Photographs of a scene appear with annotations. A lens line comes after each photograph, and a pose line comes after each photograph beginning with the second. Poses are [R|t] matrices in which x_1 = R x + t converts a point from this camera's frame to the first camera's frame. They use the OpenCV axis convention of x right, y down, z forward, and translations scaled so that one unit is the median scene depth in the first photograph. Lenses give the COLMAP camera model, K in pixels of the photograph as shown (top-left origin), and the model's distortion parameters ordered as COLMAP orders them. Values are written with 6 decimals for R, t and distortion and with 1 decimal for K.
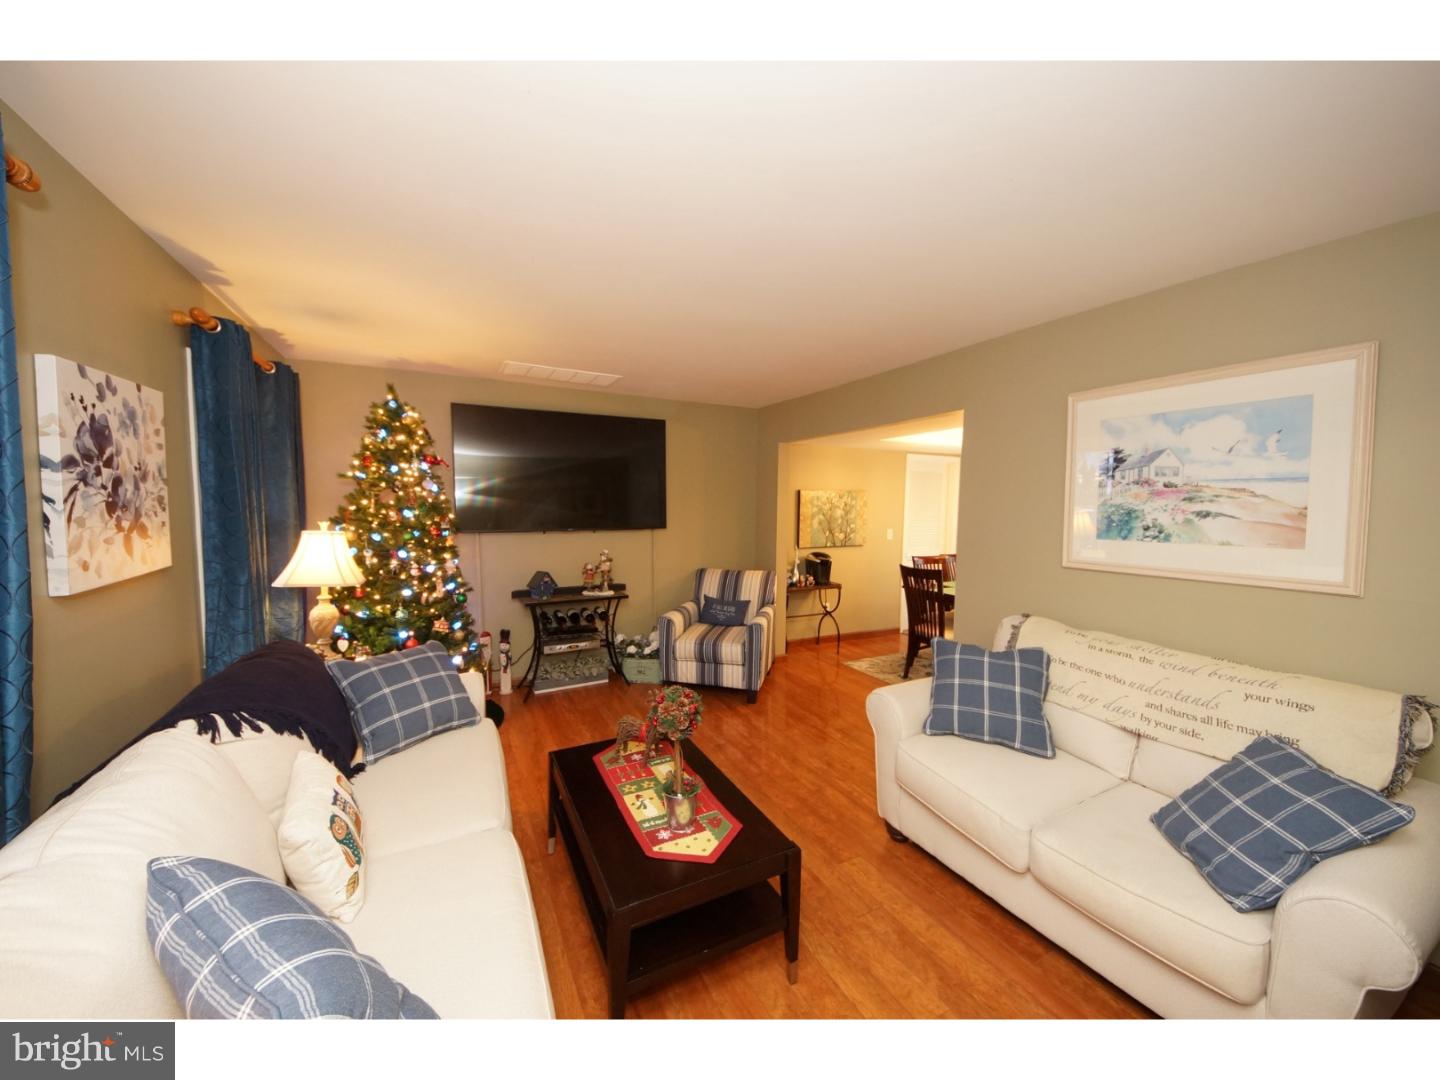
lens RADIAL K [[518.6, 0, 722.9], [0, 518.6, 534.3], [0, 0, 1]] dist [0.036699, -0.022746]
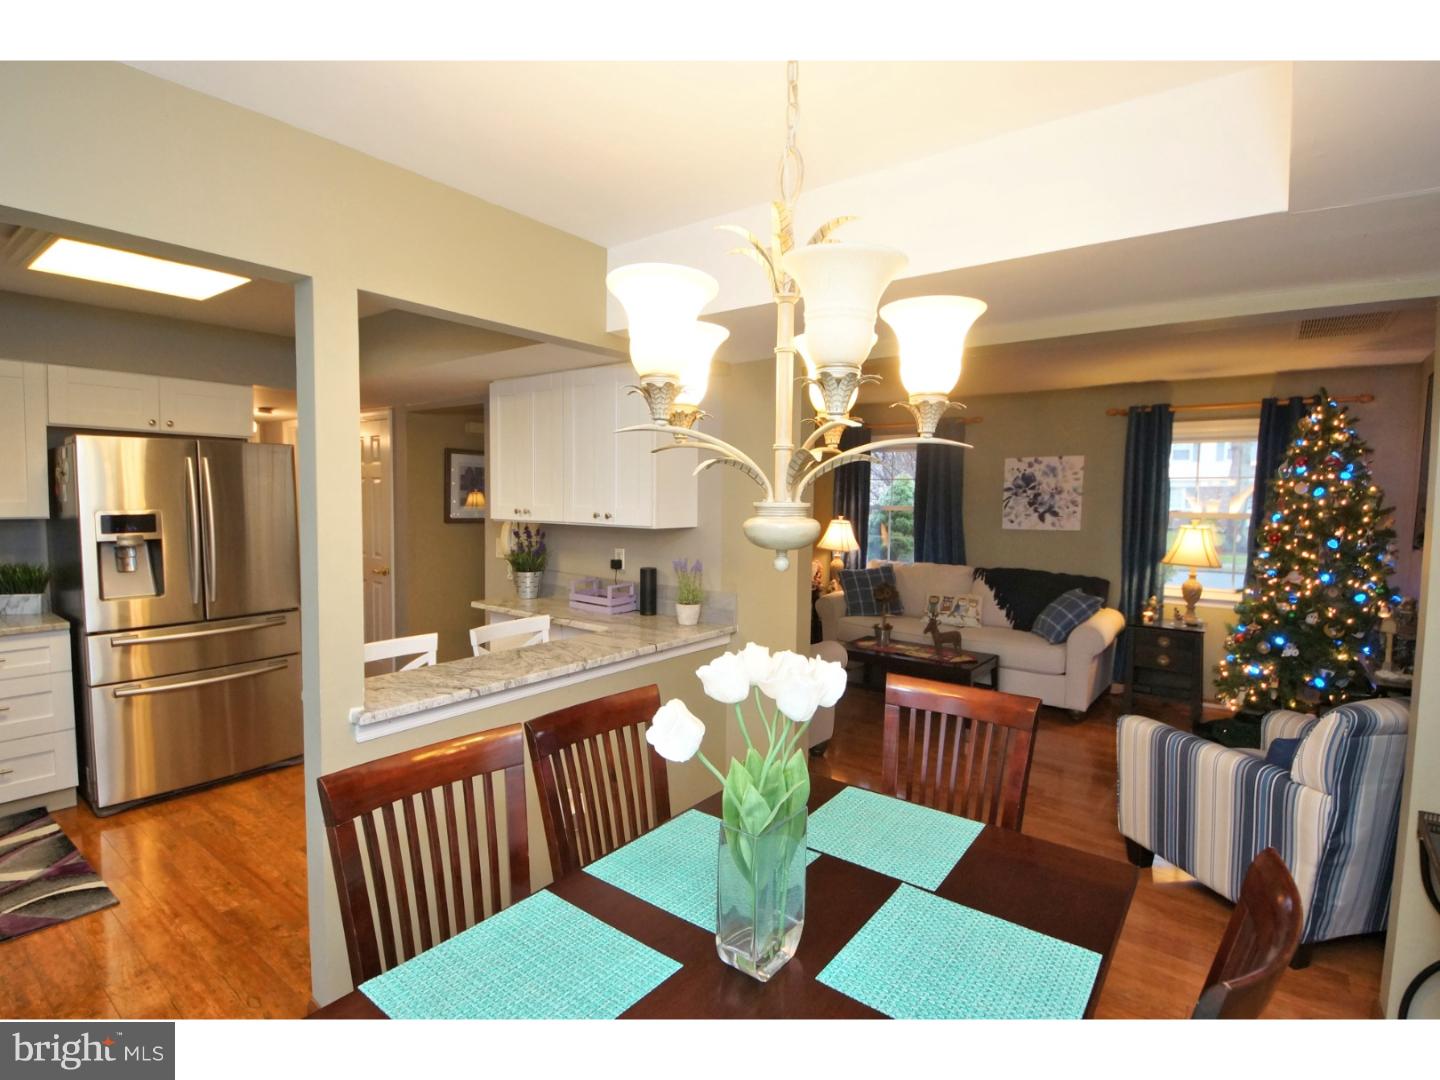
lens RADIAL K [[724.4, 0, 719.2], [0, 724.4, 537.0], [0, 0, 1]] dist [0.046988, -0.040565]
pose [[-0.903365, 0.000886, -0.428871, 1.379776], [-0.051005, 0.992679, 0.109486, -0.144215], [0.425828, 0.120781, -0.896707, 2.535583]]
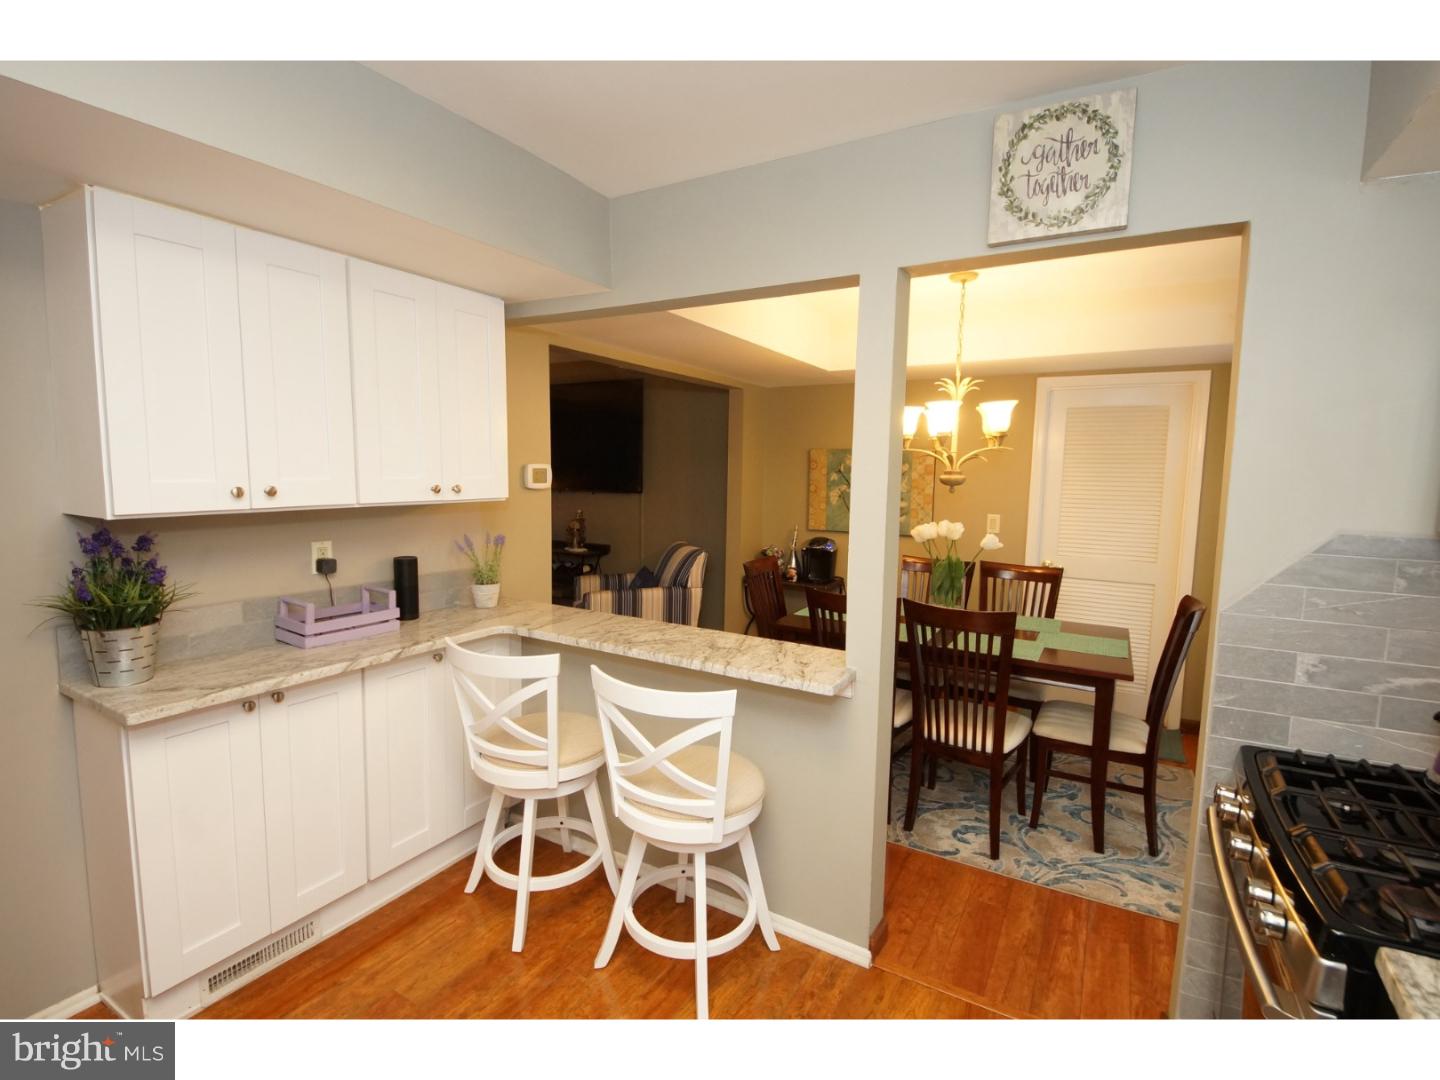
lens RADIAL K [[669.7, 0, 719.8], [0, 669.7, 530.1], [0, 0, 1]] dist [-0.002110, -0.000535]
pose [[0.551937, 0.074900, -0.830515, 2.026787], [-0.061082, 0.996914, 0.049313, -0.027812], [0.831646, 0.023512, 0.554809, 0.896711]]
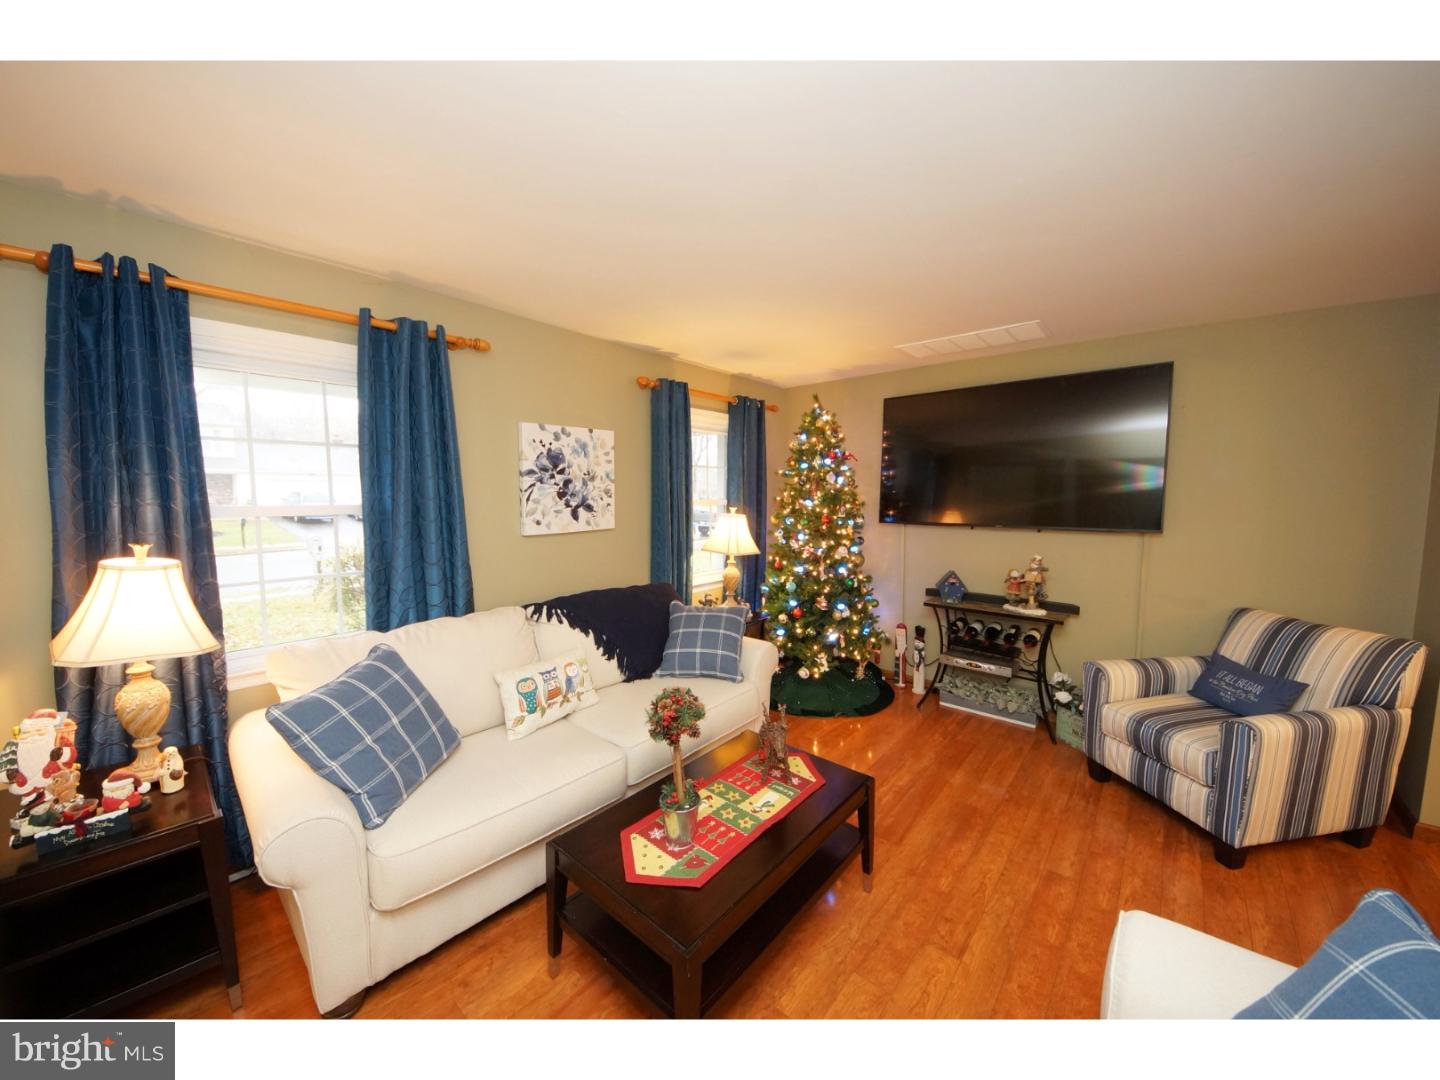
lens RADIAL K [[518.6, 0, 722.9], [0, 518.6, 534.3], [0, 0, 1]] dist [0.036699, -0.022746]
pose [[0.380909, 0.066216, -0.922238, 0.571423], [-0.057782, 0.997187, 0.047732, -0.020075], [0.922805, 0.035107, 0.383664, 0.526709]]
